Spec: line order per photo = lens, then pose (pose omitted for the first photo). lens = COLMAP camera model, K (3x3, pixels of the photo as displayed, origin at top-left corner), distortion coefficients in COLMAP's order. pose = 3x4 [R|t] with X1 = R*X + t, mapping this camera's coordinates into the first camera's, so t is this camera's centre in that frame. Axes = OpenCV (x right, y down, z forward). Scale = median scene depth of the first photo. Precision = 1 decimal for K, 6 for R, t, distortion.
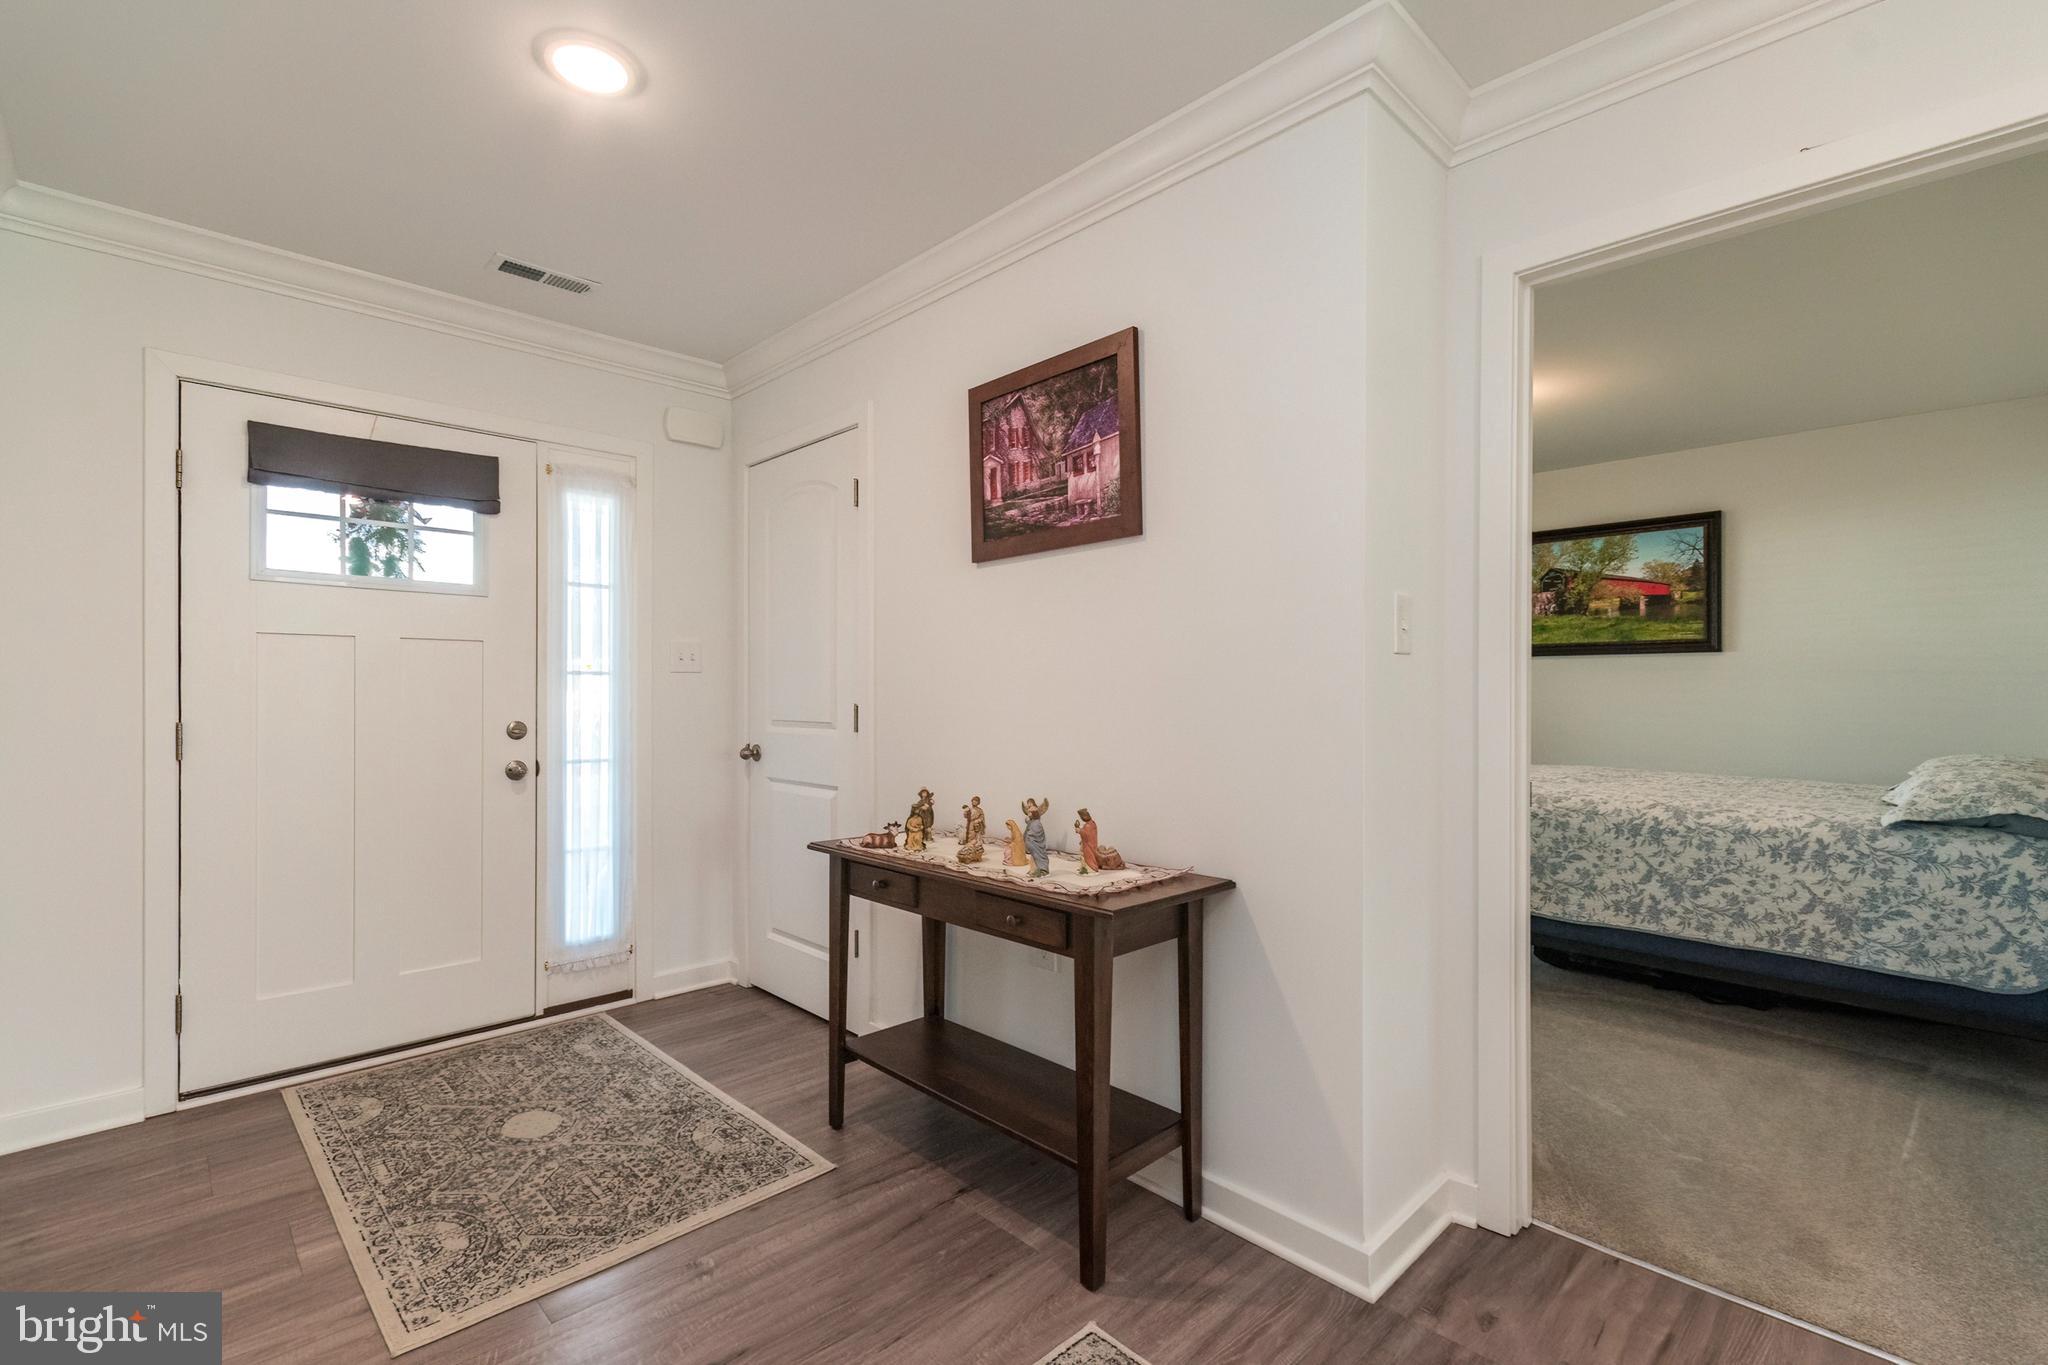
lens RADIAL K [[908.4, 0, 971.2], [0, 908.4, 681.3], [0, 0, 1]] dist [0.001444, -0.000182]
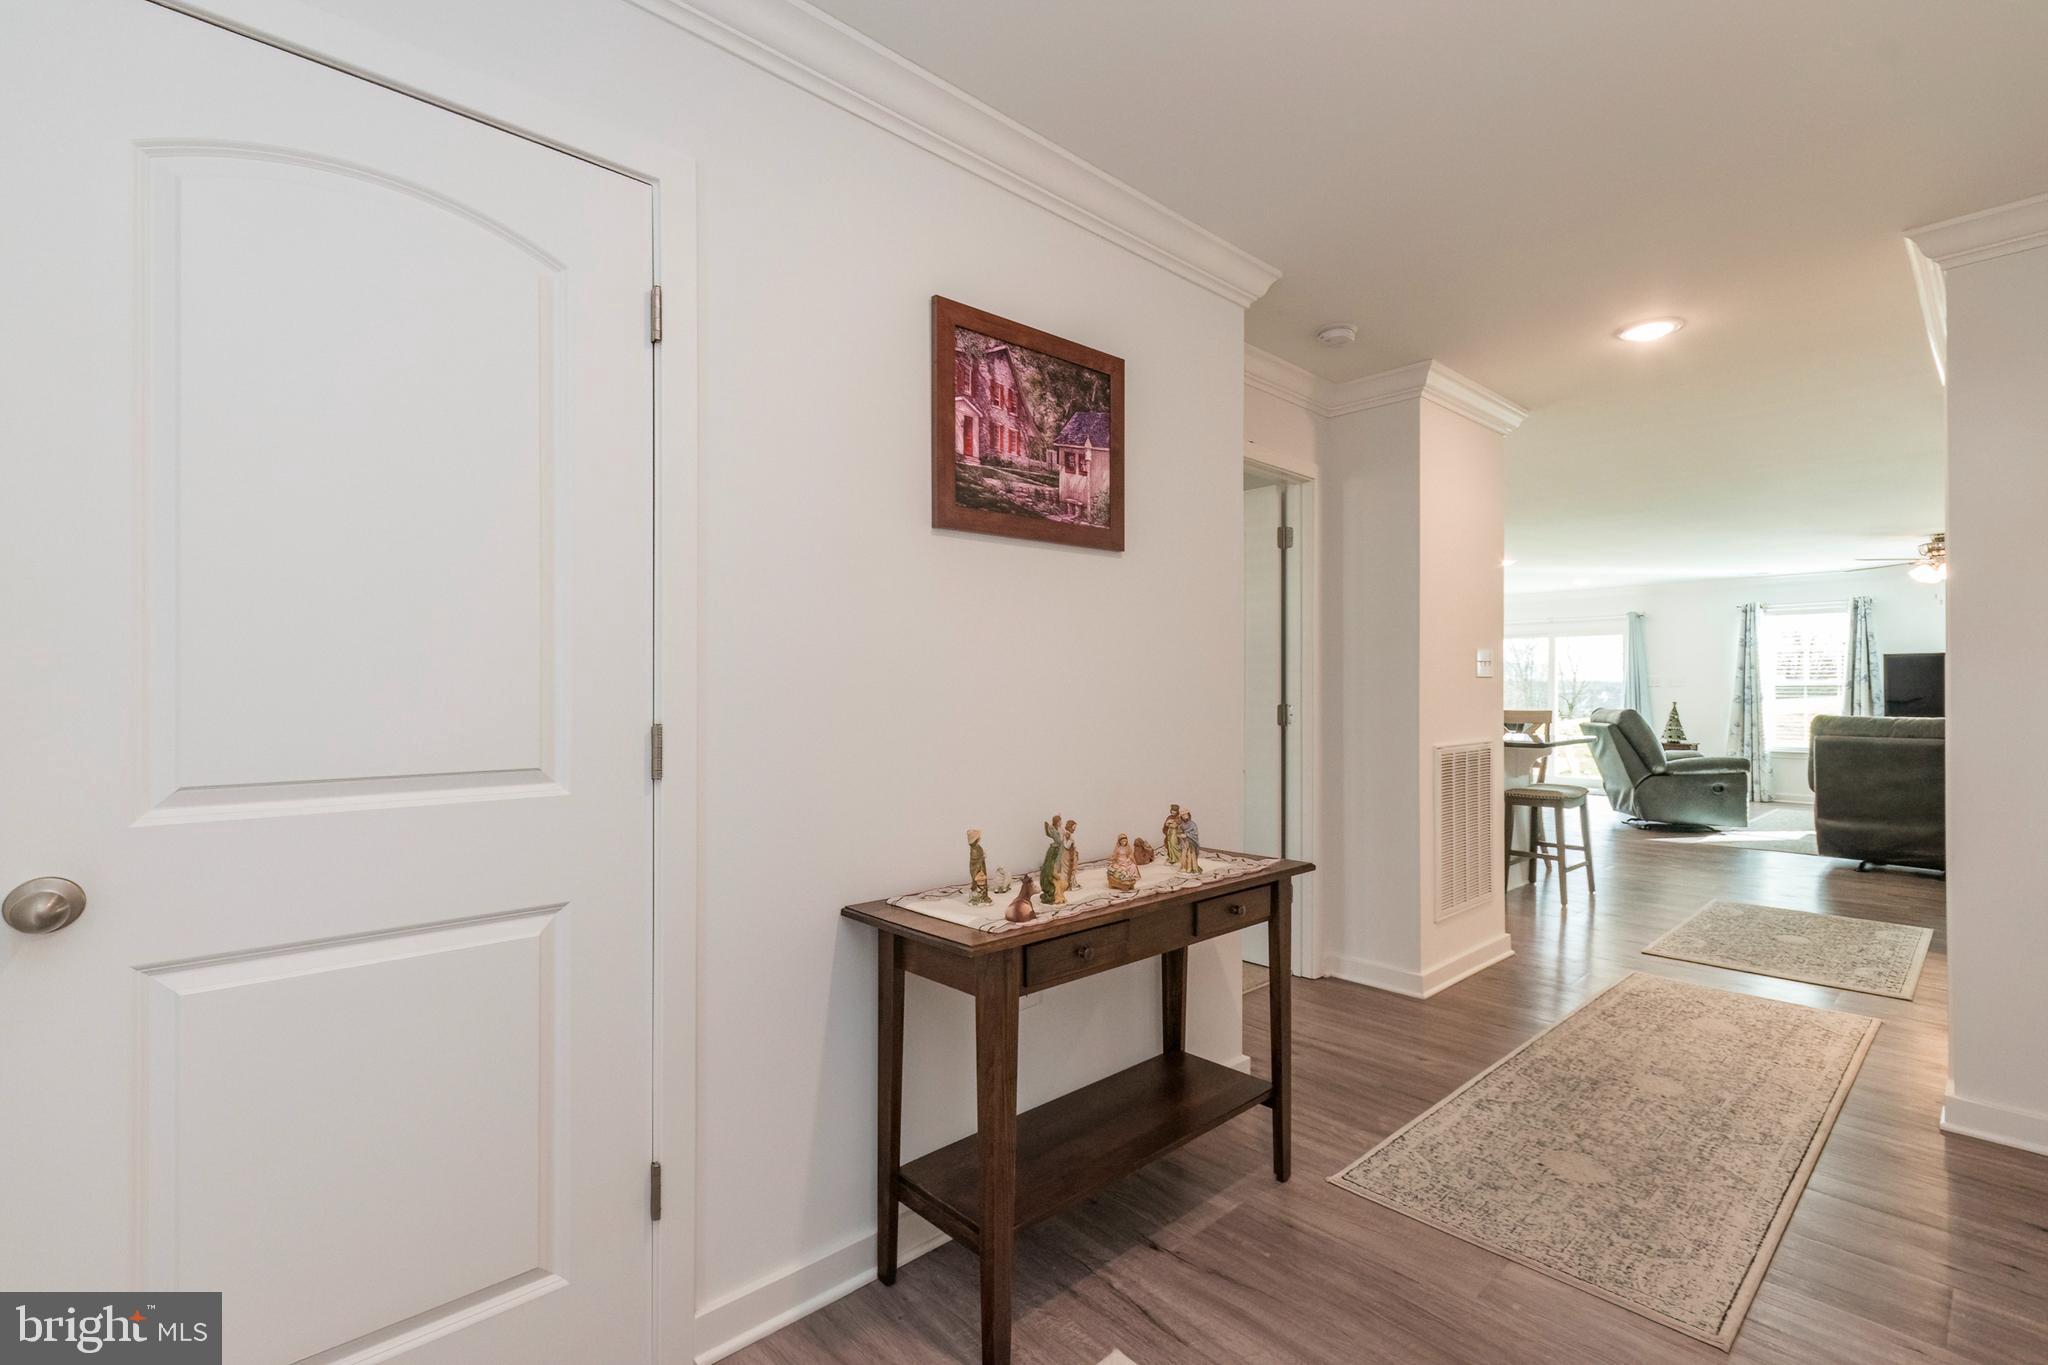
lens RADIAL K [[908.4, 0, 1073.9], [0, 908.4, 687.2], [0, 0, 1]] dist [0.001444, -0.000182]
pose [[-0.022533, 0.006441, 0.999725, -0.806488], [-0.006007, 0.999960, -0.006578, 0.007228], [-0.999728, -0.006153, -0.022494, 0.966858]]
